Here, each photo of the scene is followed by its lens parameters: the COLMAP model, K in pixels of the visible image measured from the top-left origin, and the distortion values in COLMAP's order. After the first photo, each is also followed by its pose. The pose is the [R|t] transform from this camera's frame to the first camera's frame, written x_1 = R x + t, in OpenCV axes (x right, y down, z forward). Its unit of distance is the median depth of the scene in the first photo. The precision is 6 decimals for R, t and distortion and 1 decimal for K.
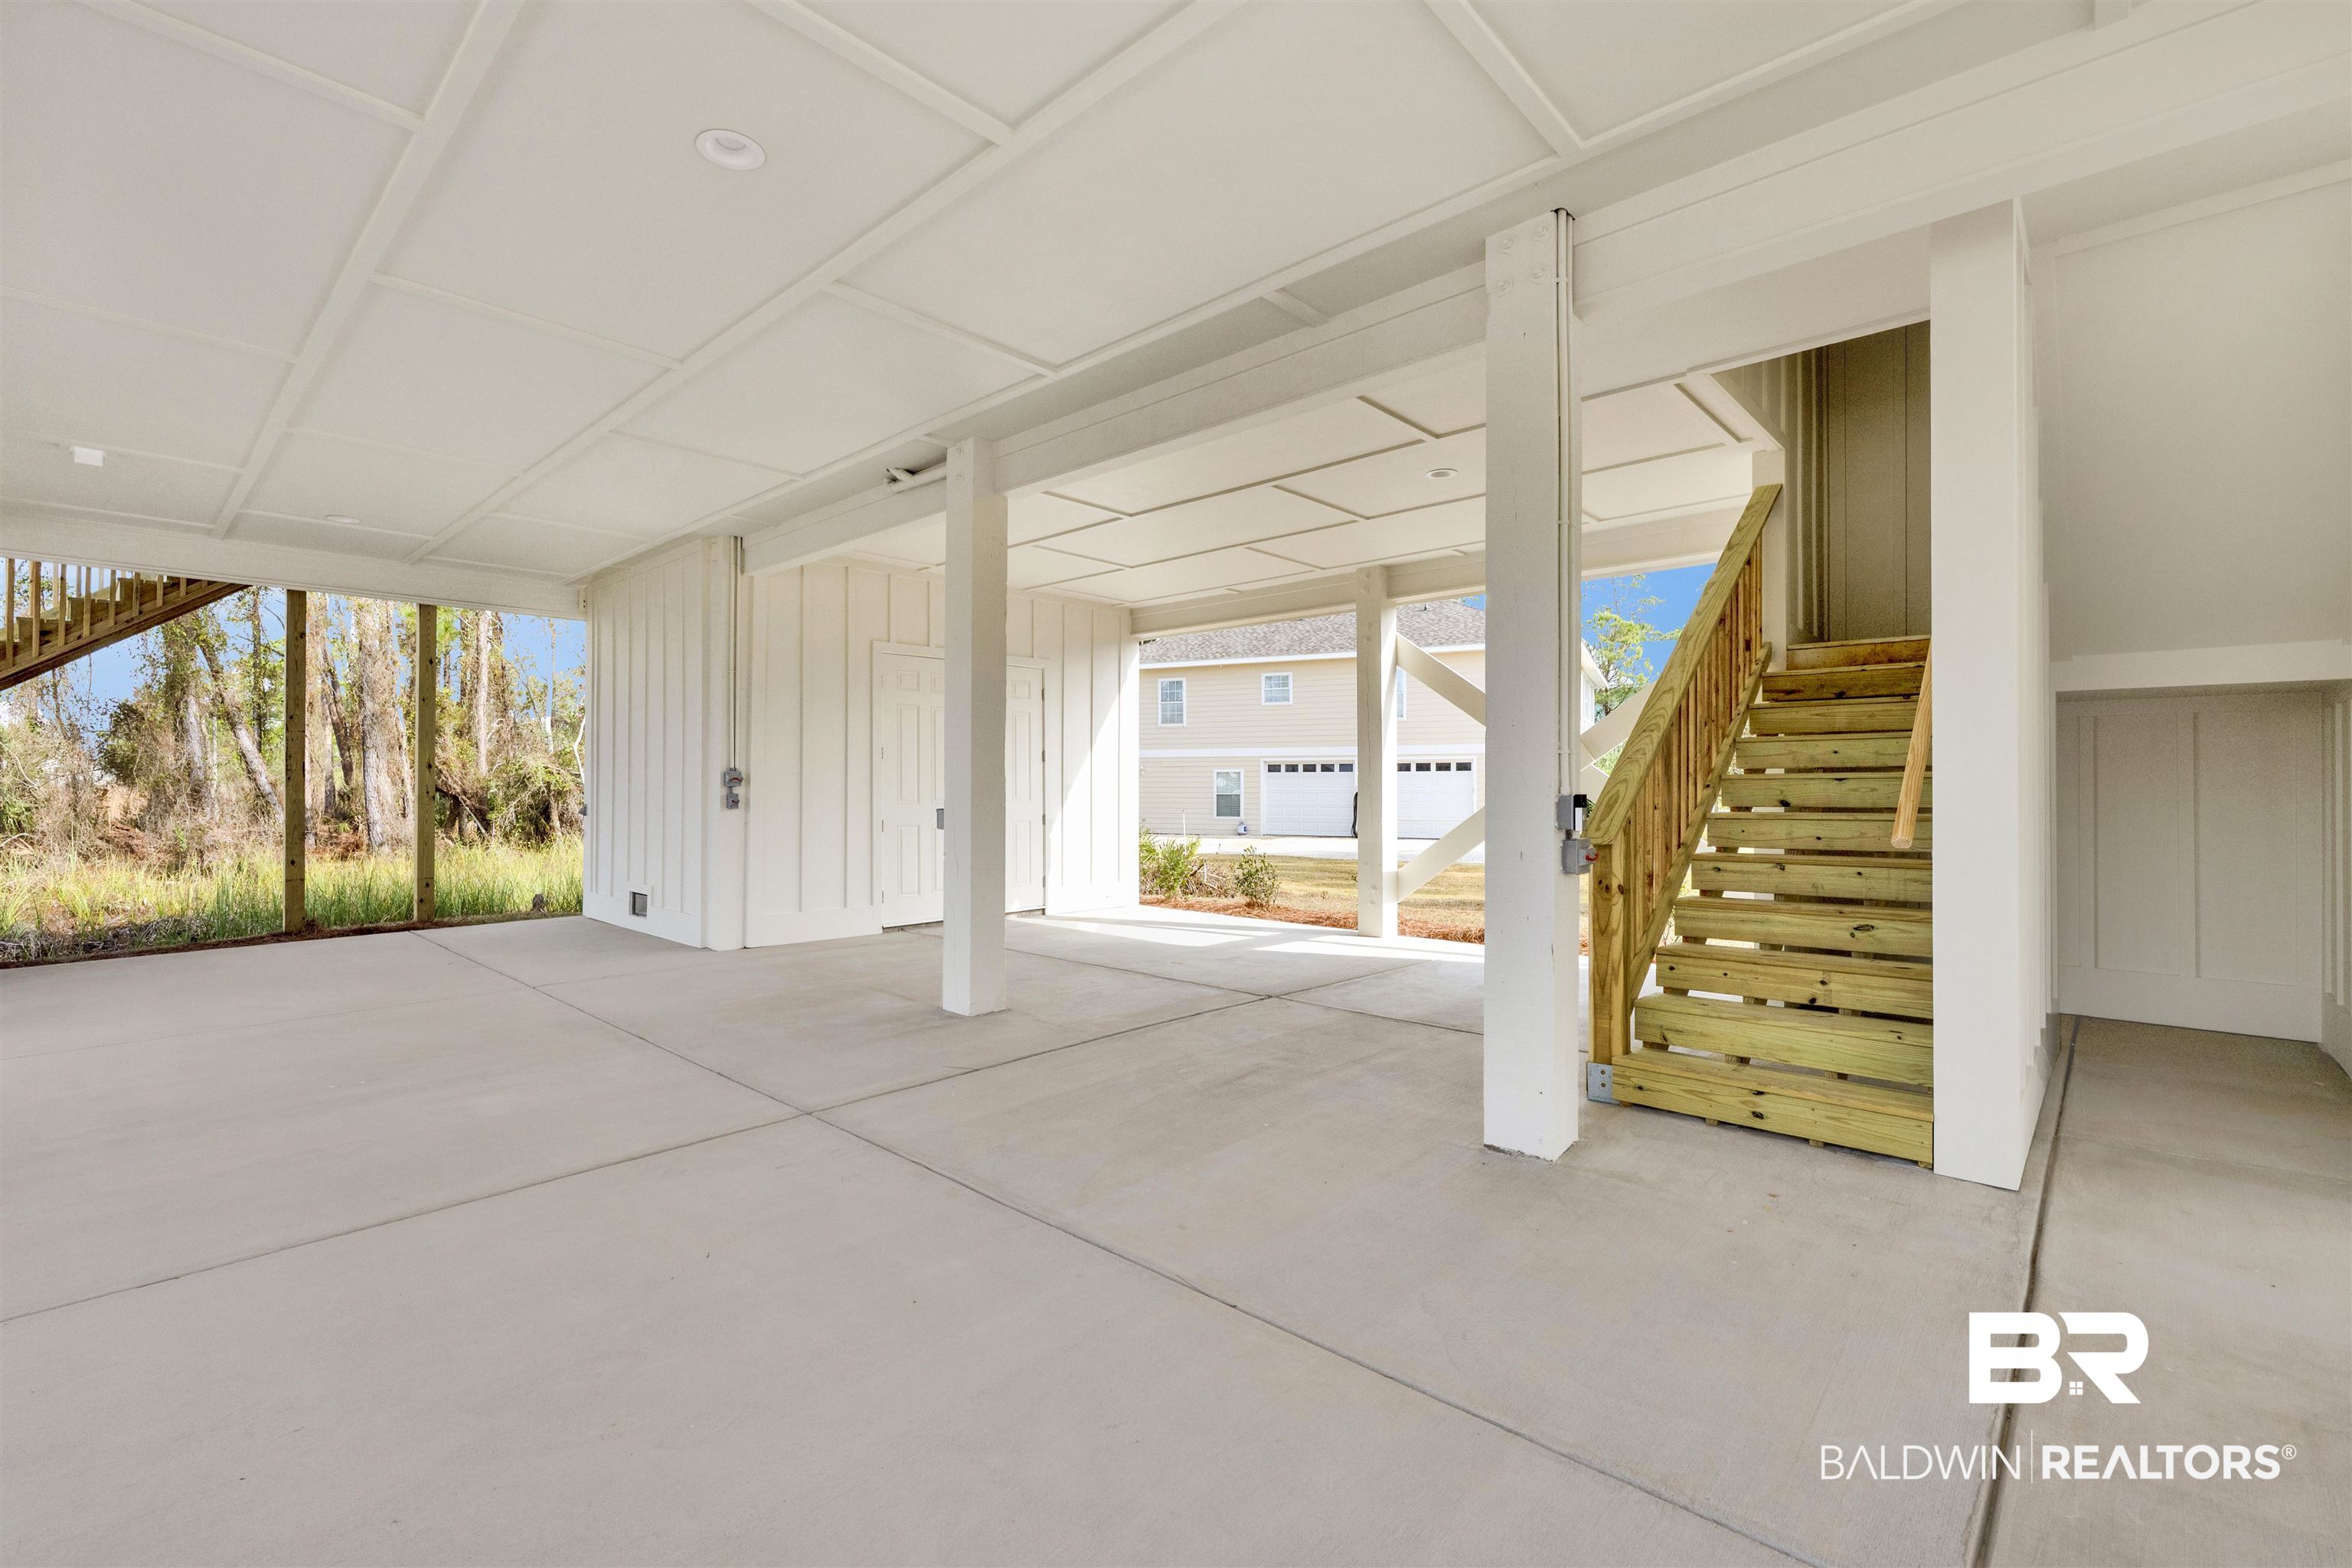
lens RADIAL K [[979.3, 0, 1152.9], [0, 979.3, 781.5], [0, 0, 1]] dist [0.004579, 0.000279]
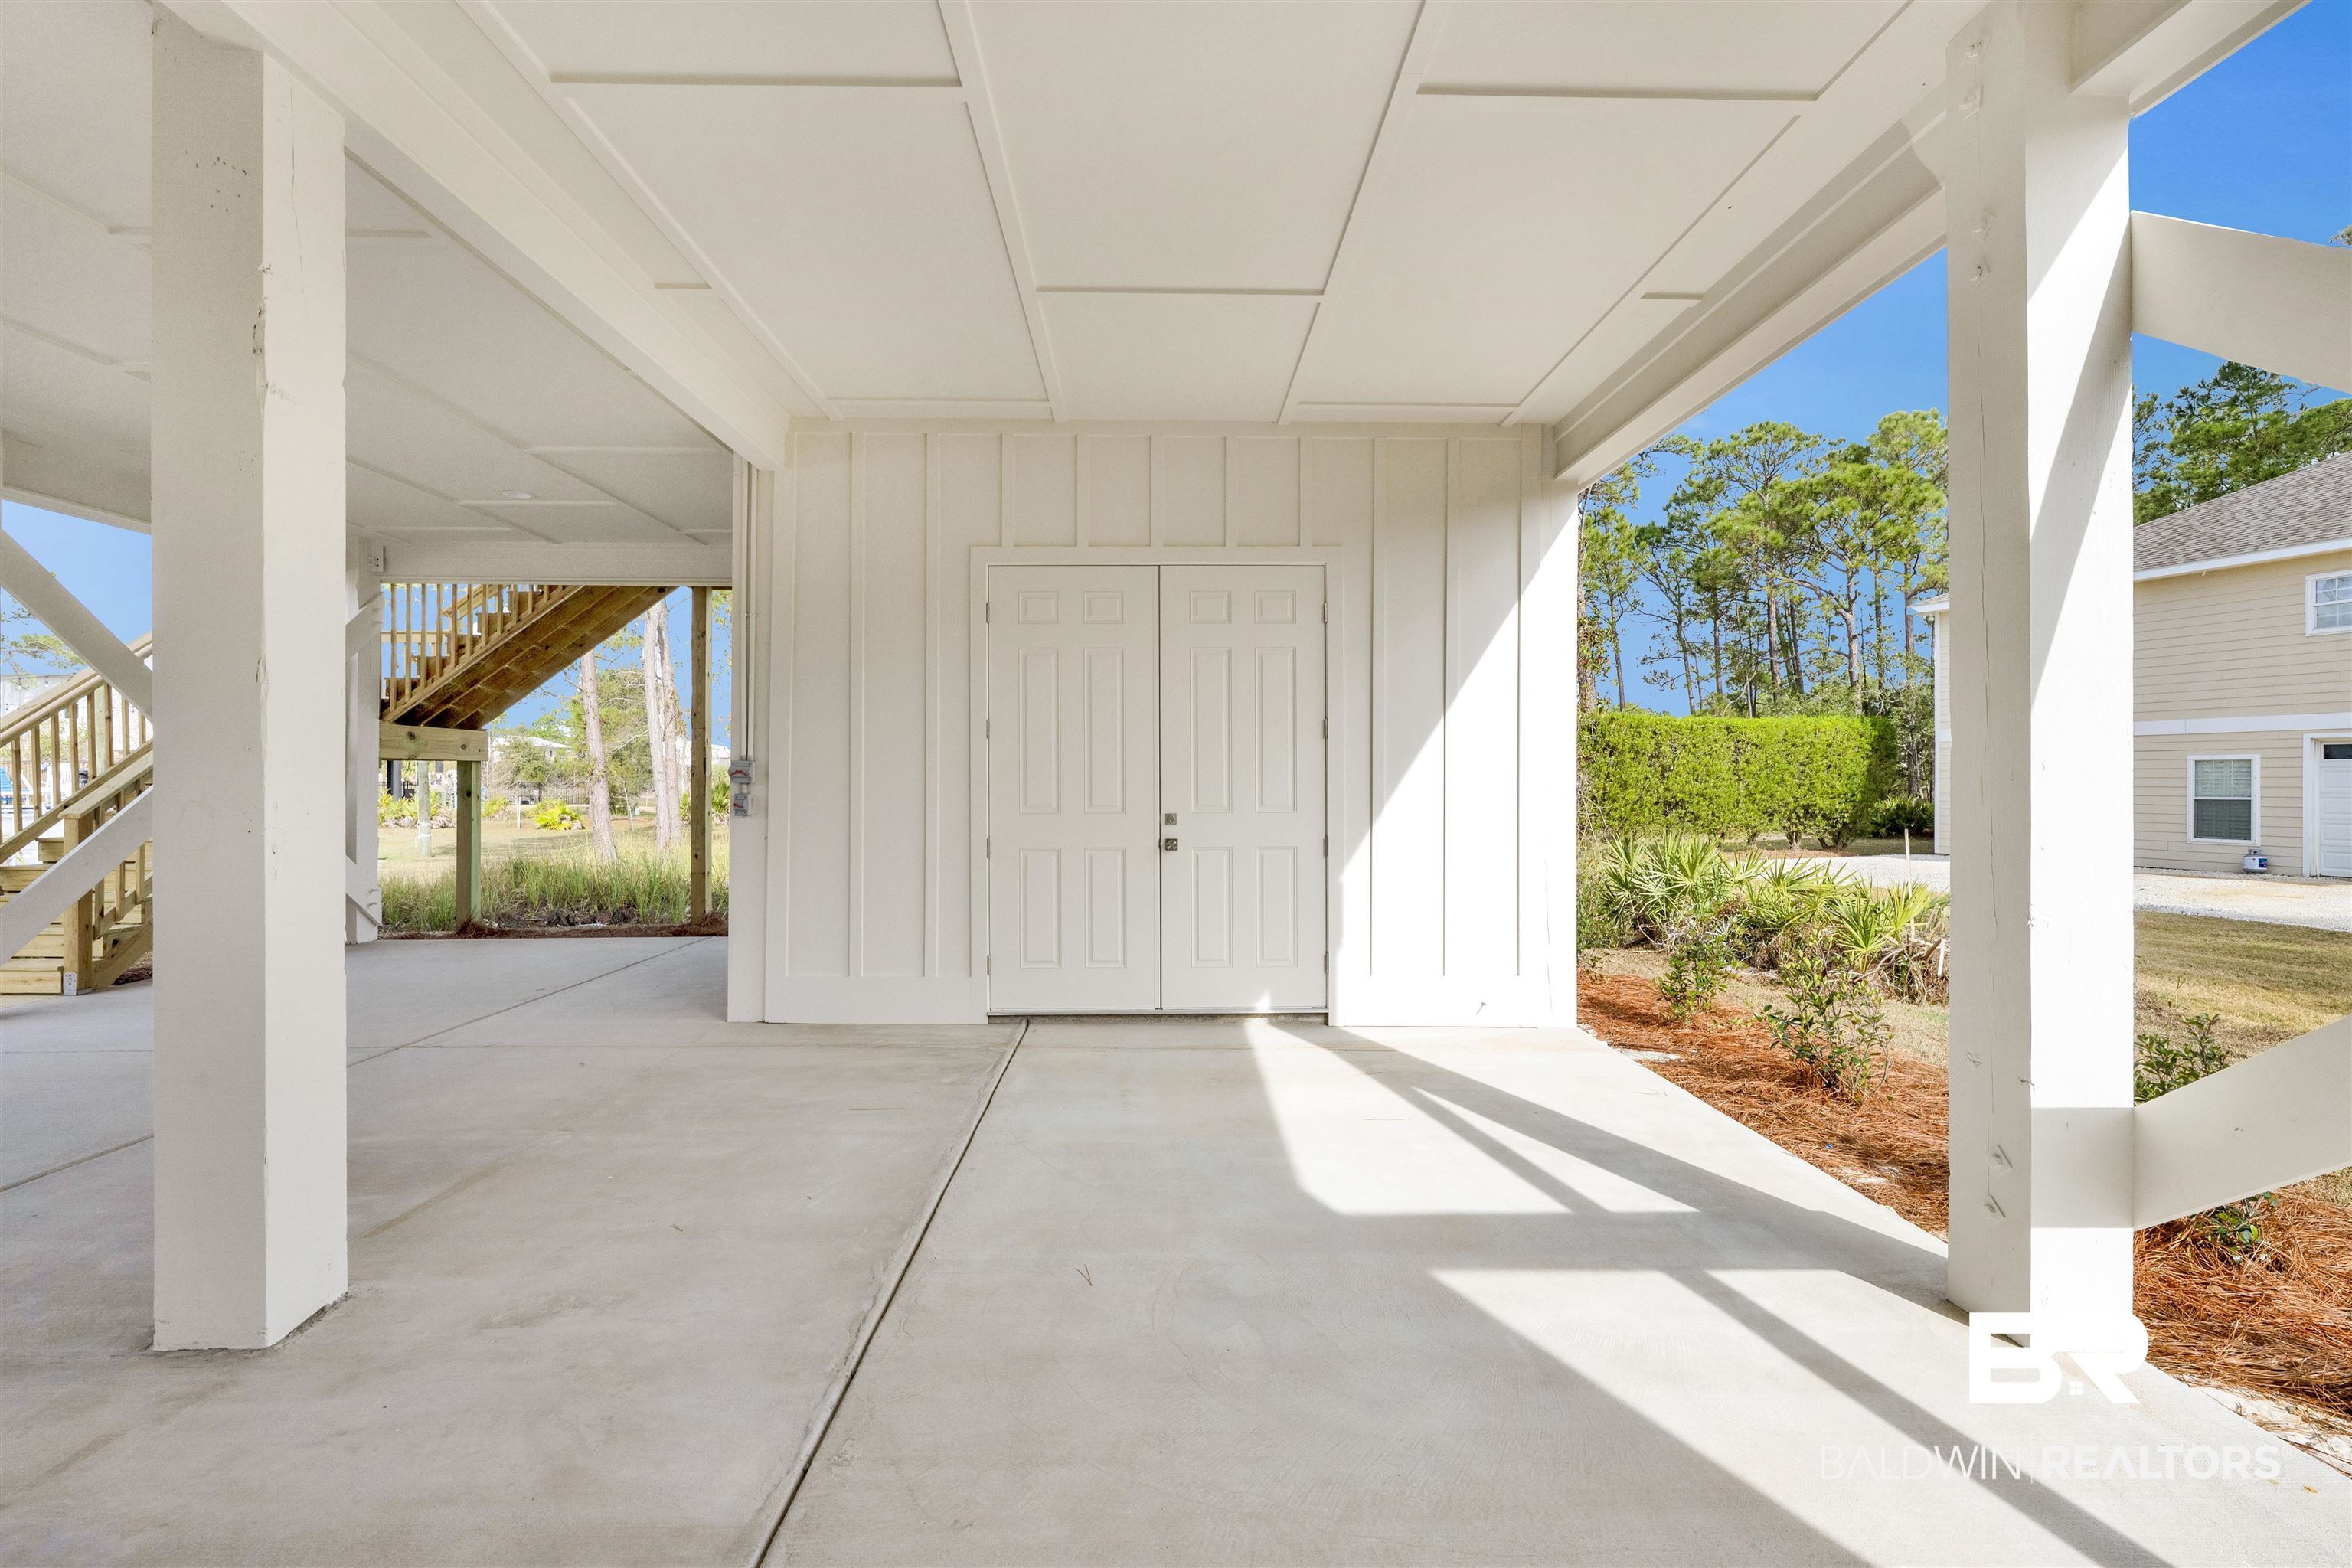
lens RADIAL K [[1033.8, 0, 1176.0], [0, 1033.8, 784.0], [0, 0, 1]] dist [-0.001124, -0.000146]
pose [[0.712349, 0.003709, -0.701816, 0.217507], [0.000758, 0.999981, 0.006053, 0.000525], [0.701825, -0.004844, 0.712333, 0.516482]]
